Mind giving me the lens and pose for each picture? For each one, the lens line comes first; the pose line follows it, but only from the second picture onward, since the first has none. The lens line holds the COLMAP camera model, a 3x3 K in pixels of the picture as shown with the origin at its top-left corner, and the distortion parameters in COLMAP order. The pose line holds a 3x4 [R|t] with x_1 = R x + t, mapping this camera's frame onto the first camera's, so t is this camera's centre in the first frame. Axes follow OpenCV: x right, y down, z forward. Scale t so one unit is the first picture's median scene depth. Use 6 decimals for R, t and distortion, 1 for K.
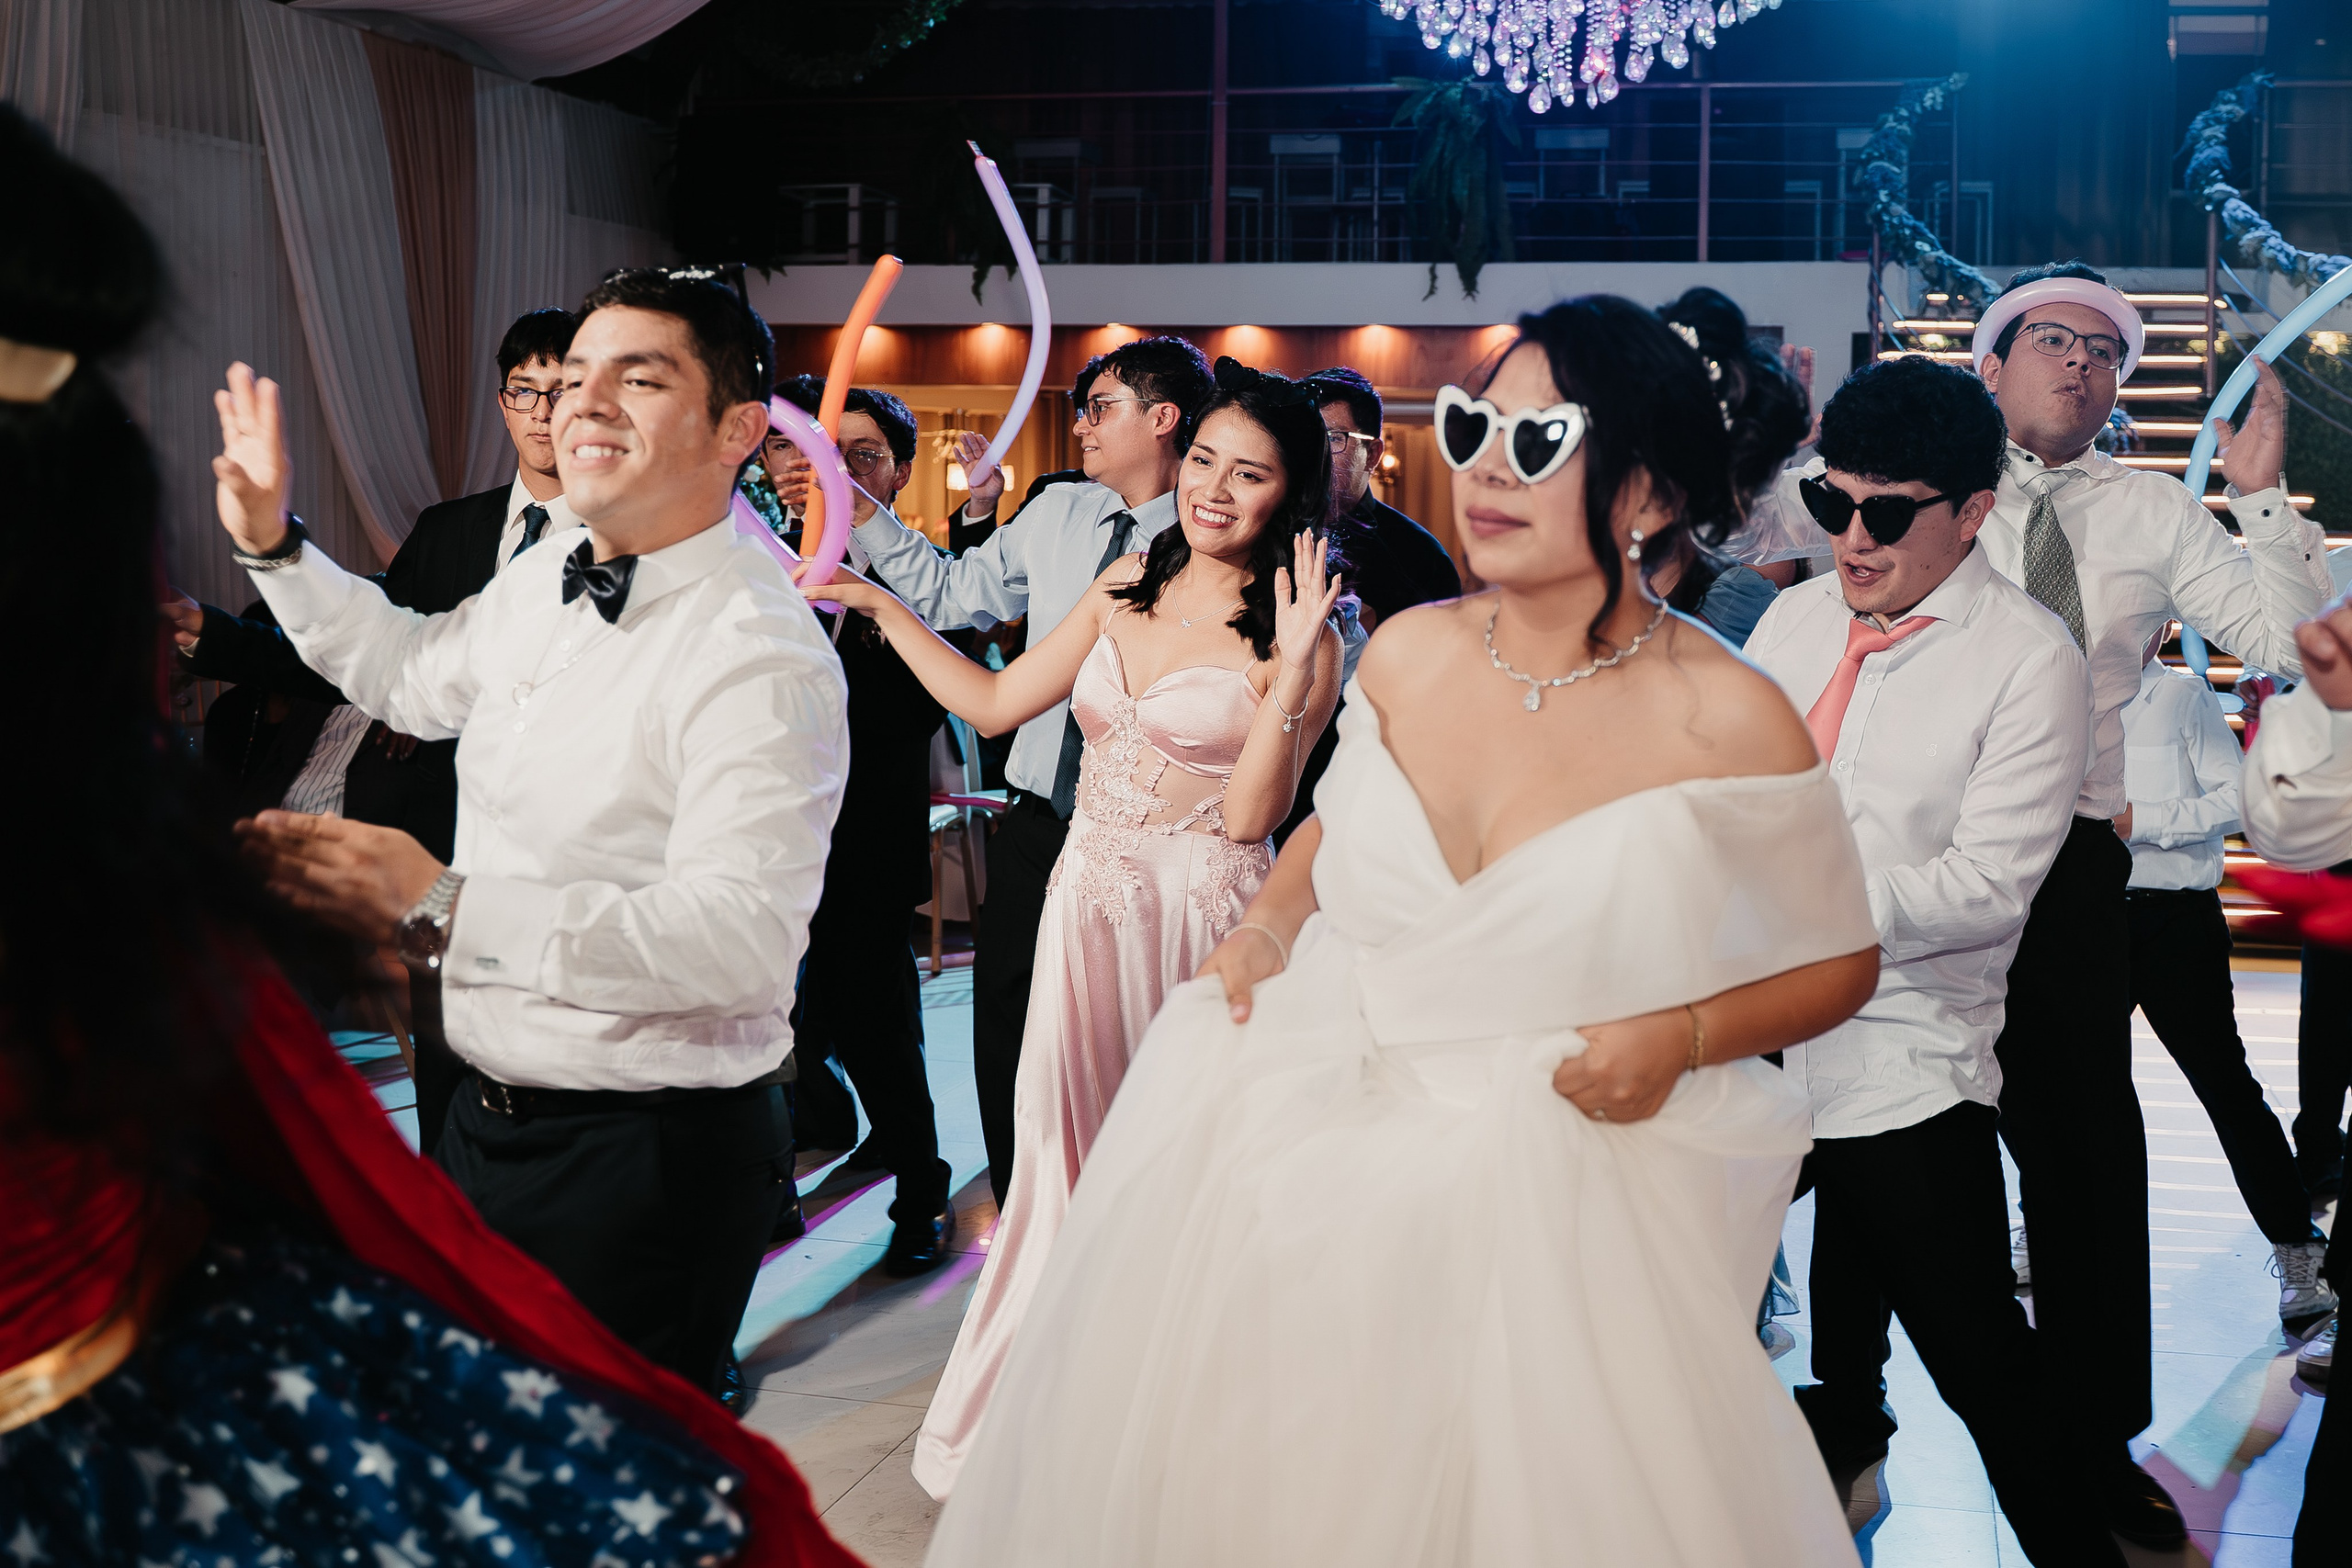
lens RADIAL K [[2478.6, 0, 1281.6], [0, 2478.6, 646.8], [0, 0, 1]] dist [-0.091810, 0.000000]
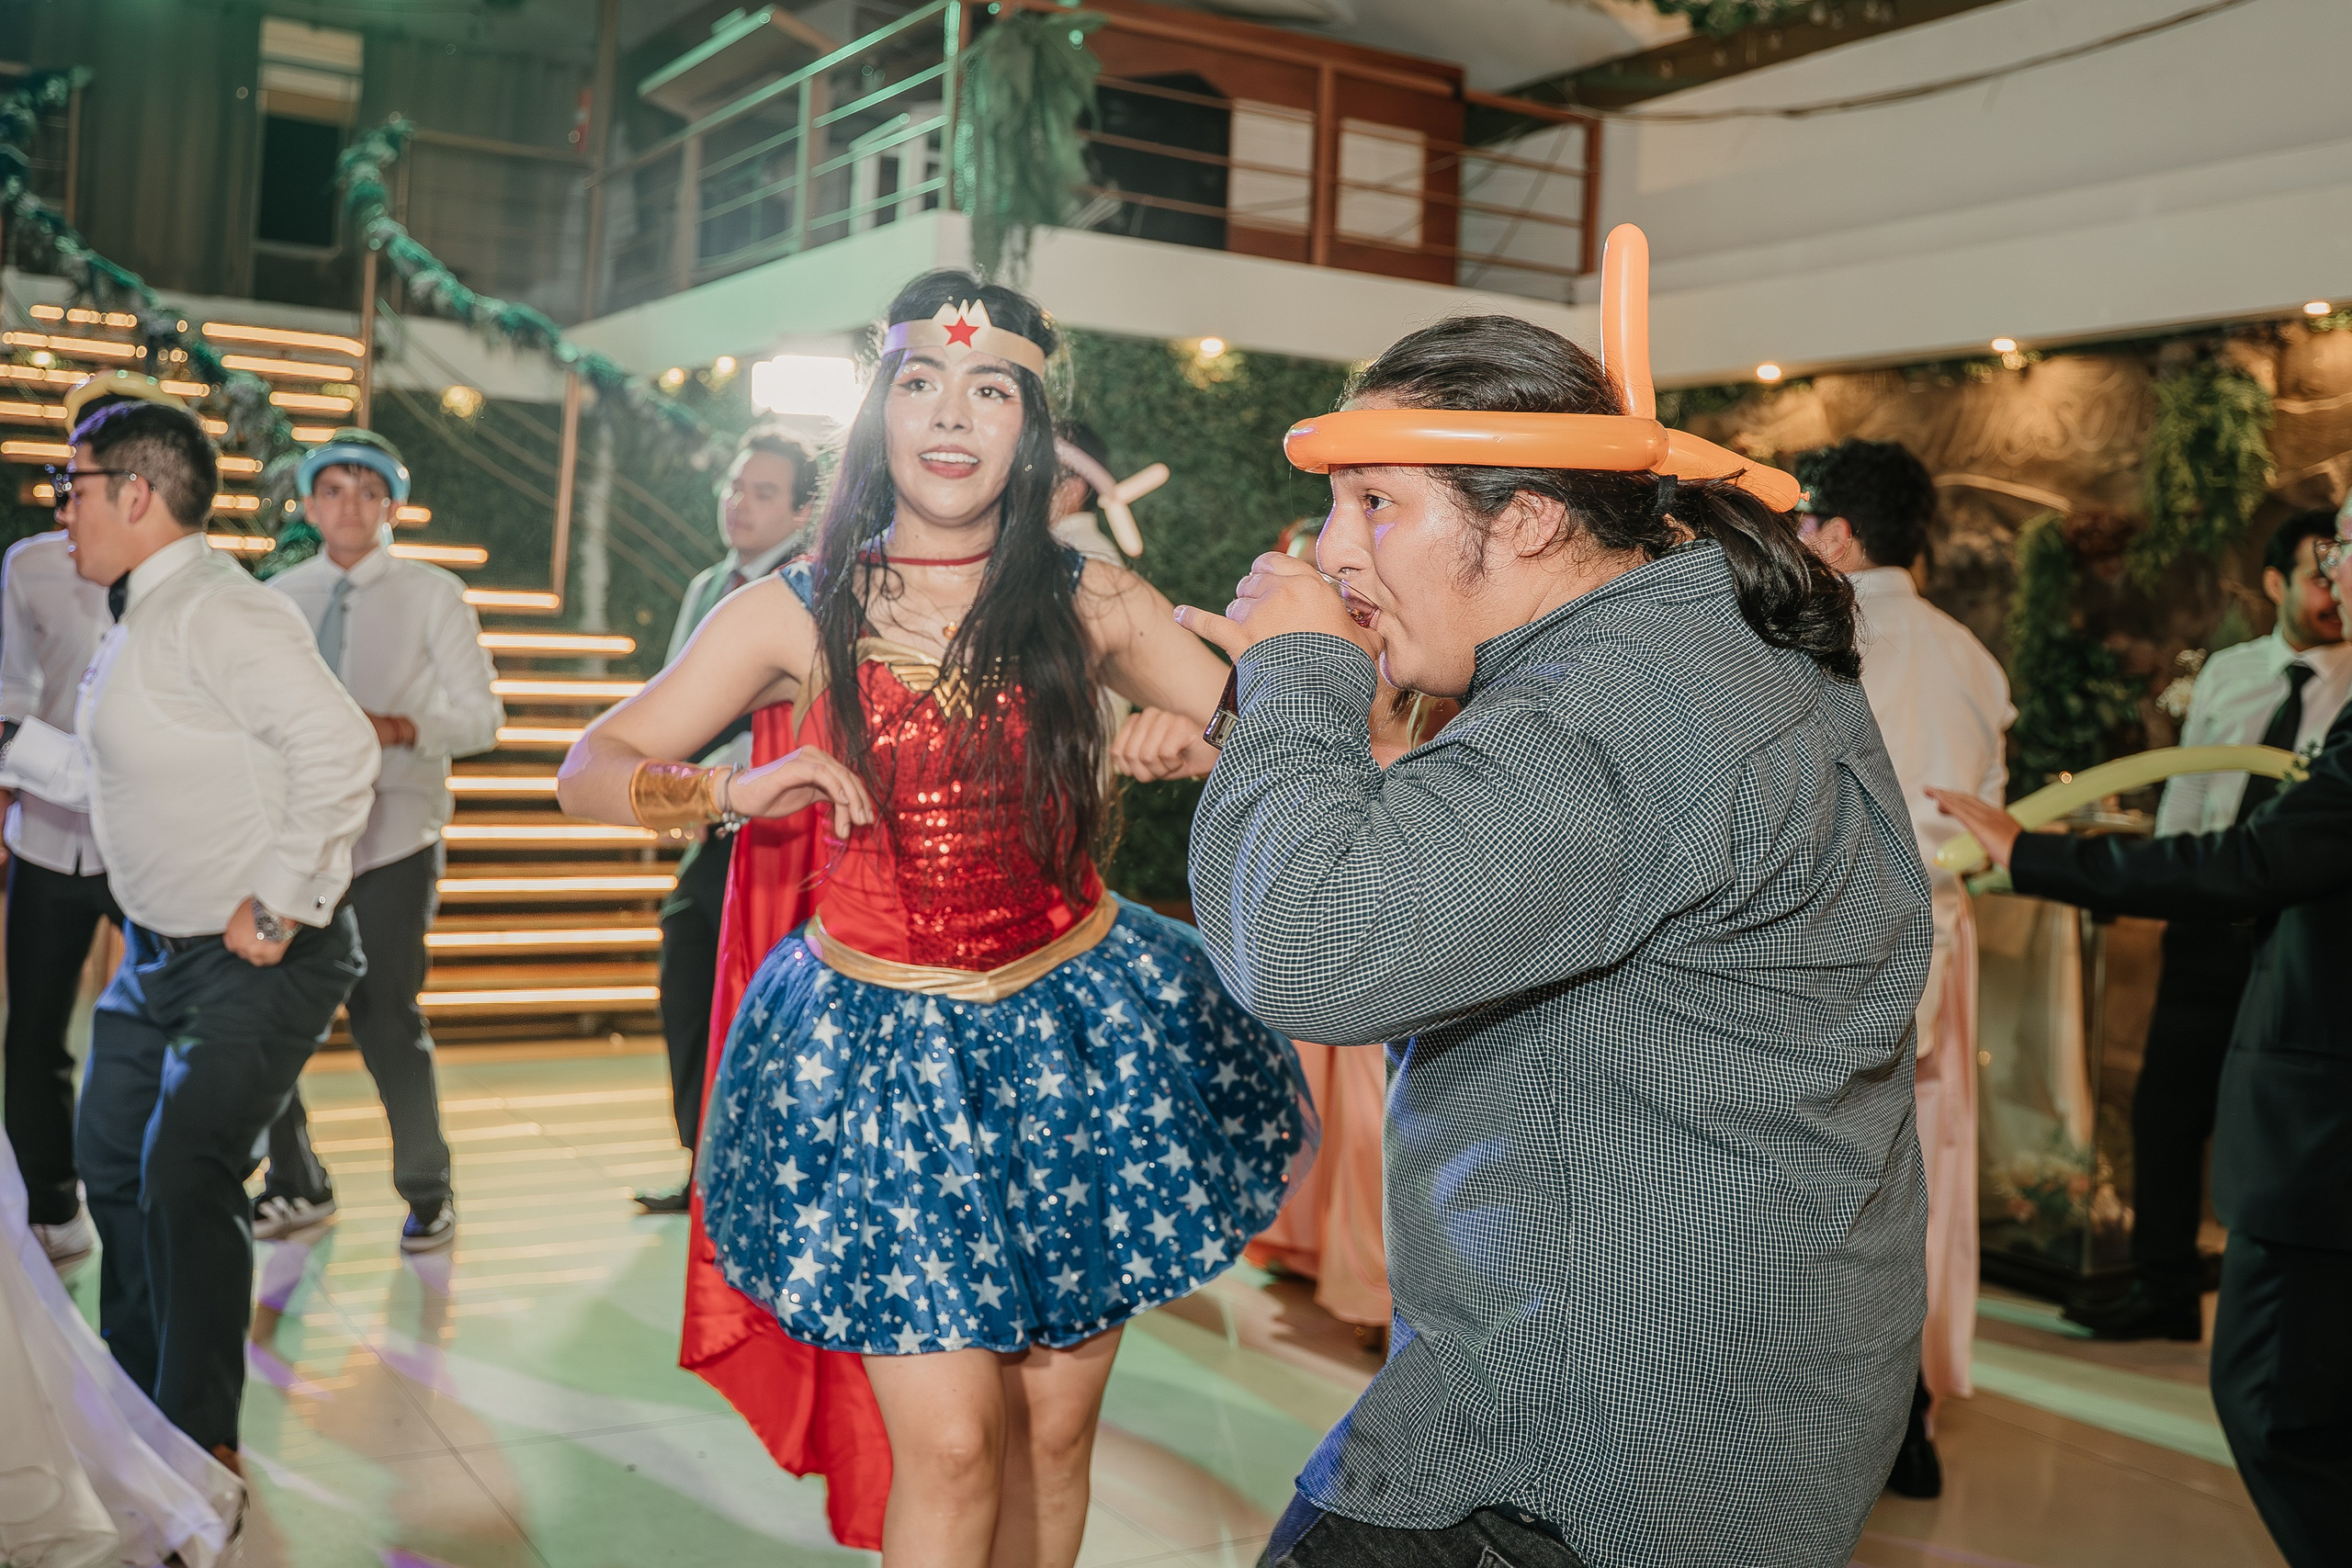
lens RADIAL K [[2283.7, 0, 1140.9], [0, 2283.7, 642.2], [0, 0, 1]] dist [-0.087022, 0.000000]
pose [[0.701231, 0.024021, 0.712530, -0.026639], [0.001011, 0.999398, -0.034687, 0.004324], [-0.712934, 0.025044, 0.700784, 0.155383]]
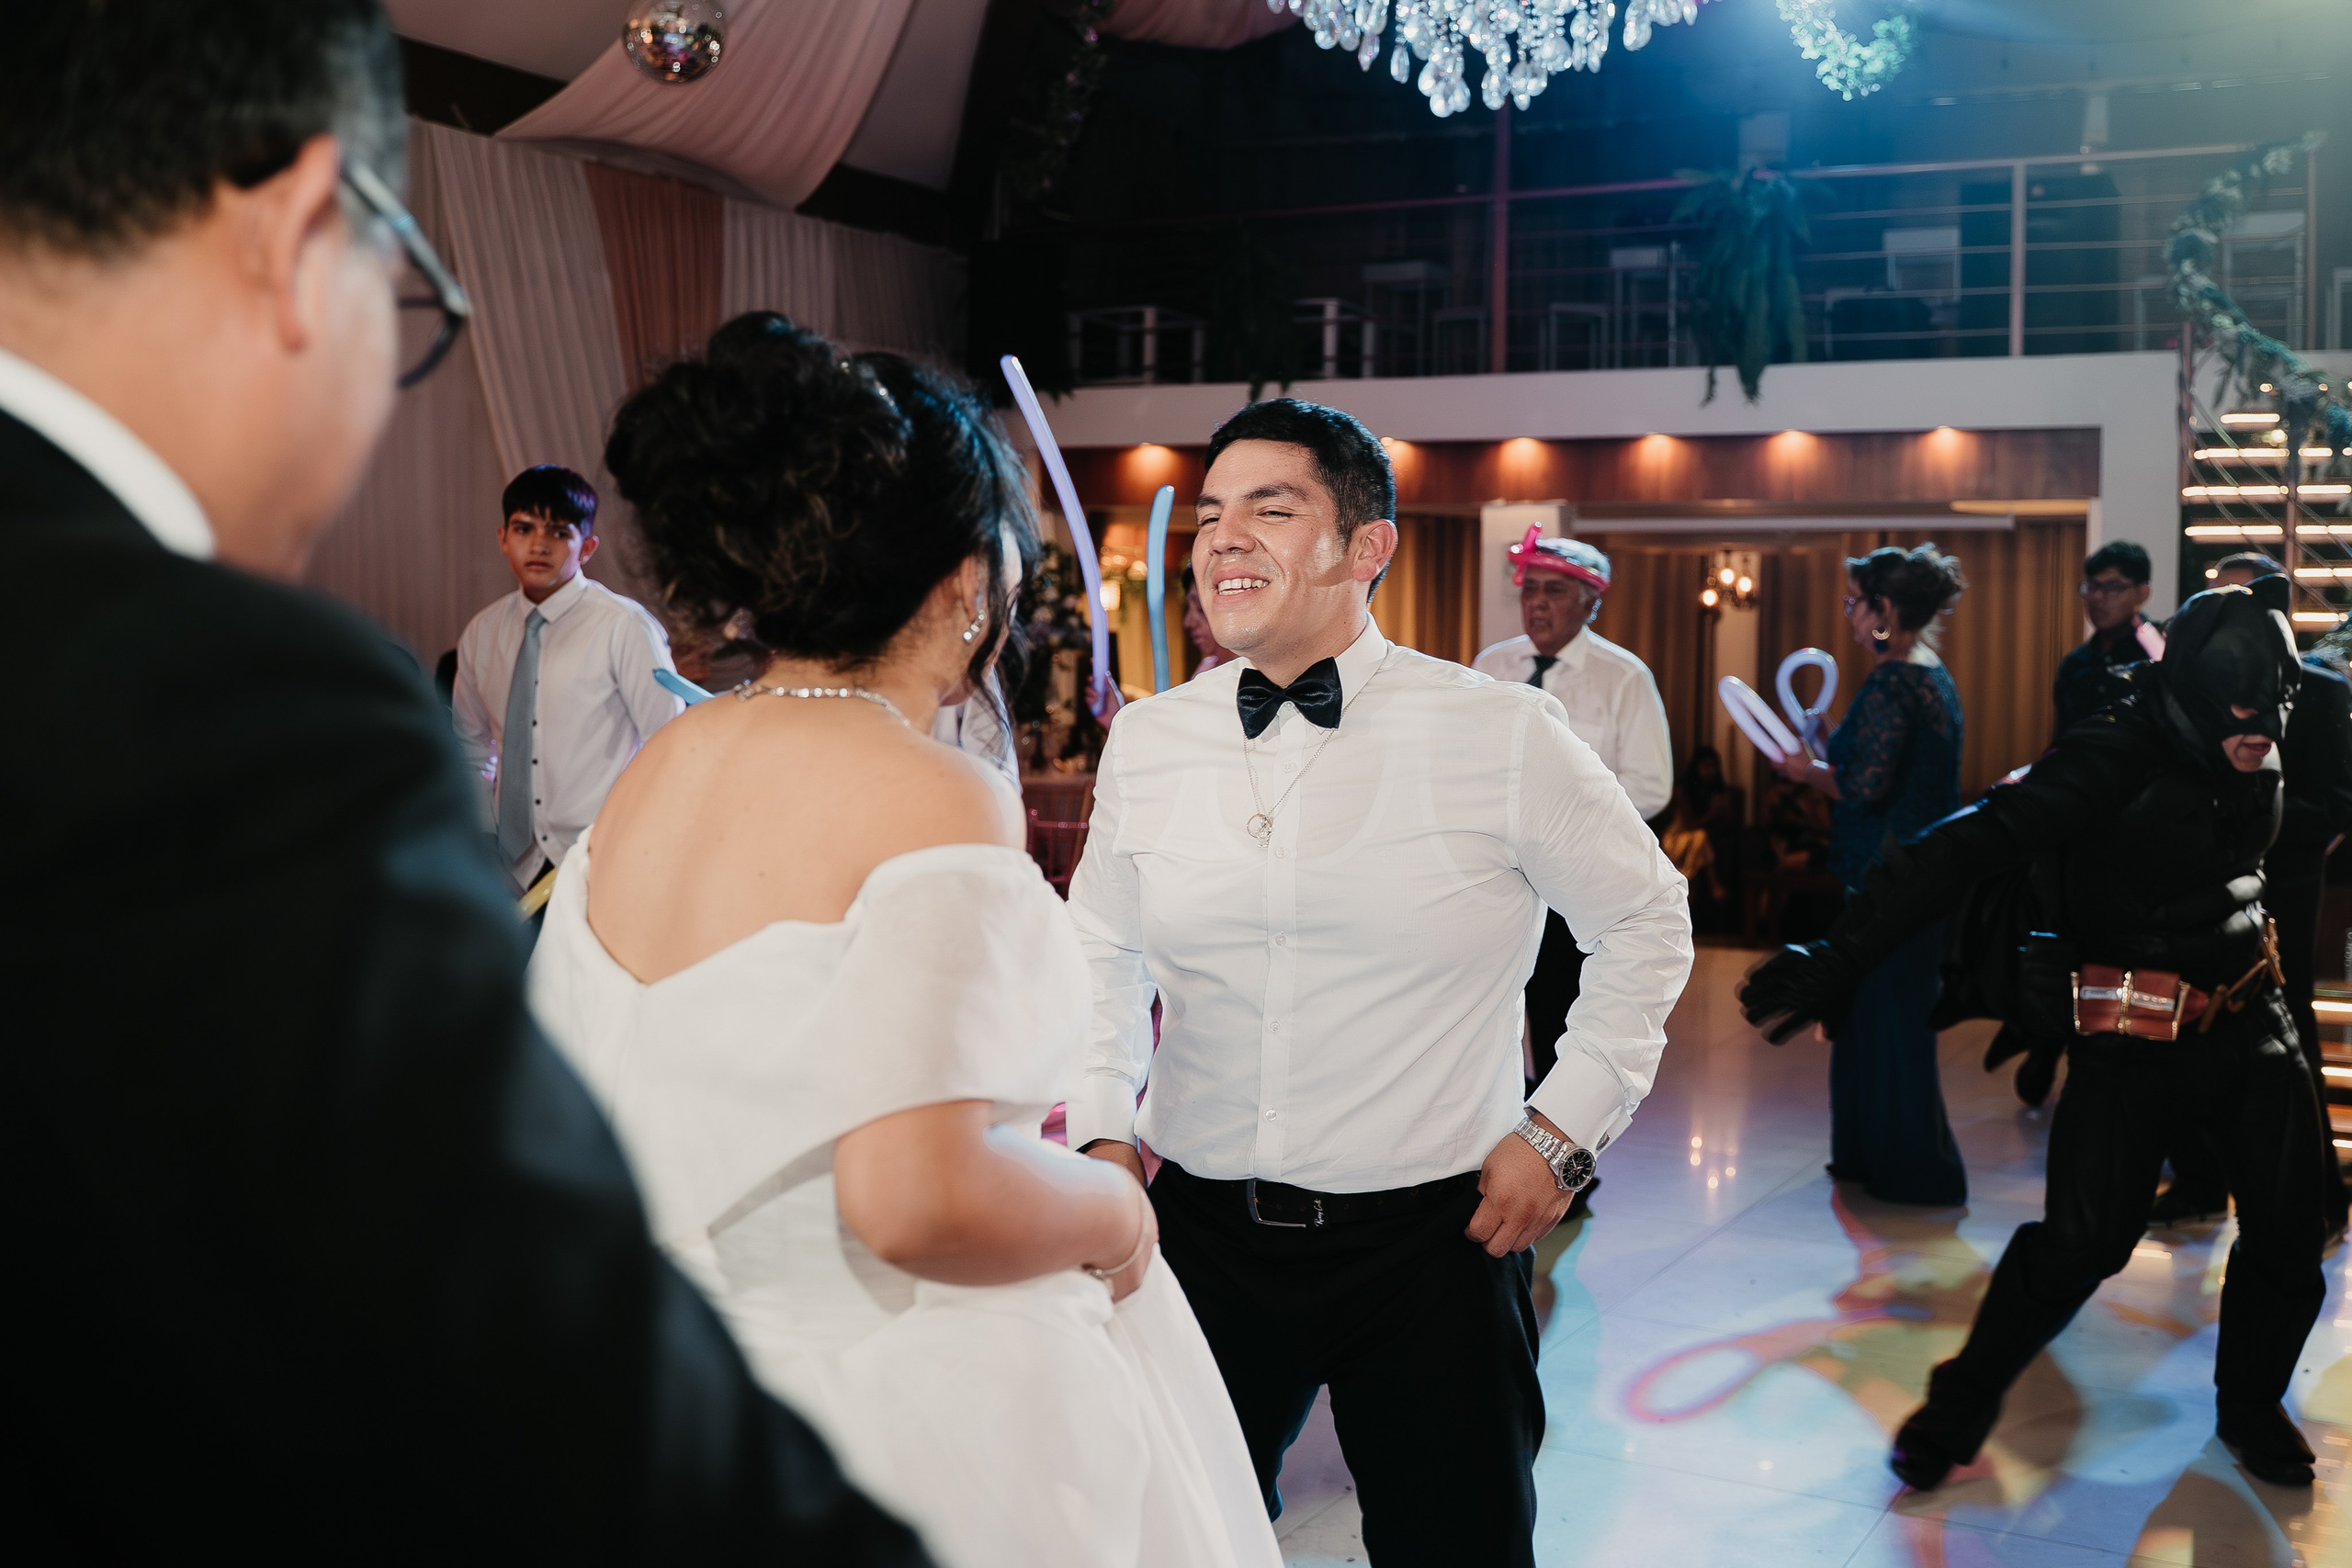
lens RADIAL K [[2201.0, 0, 1275.4], [0, 2201.0, 709.6], [0, 0, 1]] dist [-0.084419, 0.000000]
pose [[0.963583, 0.009978, -0.267224, 0.124455], [-0.015644, 0.999696, -0.019082, -0.008135], [0.266952, 0.022567, 0.963446, 0.167556]]
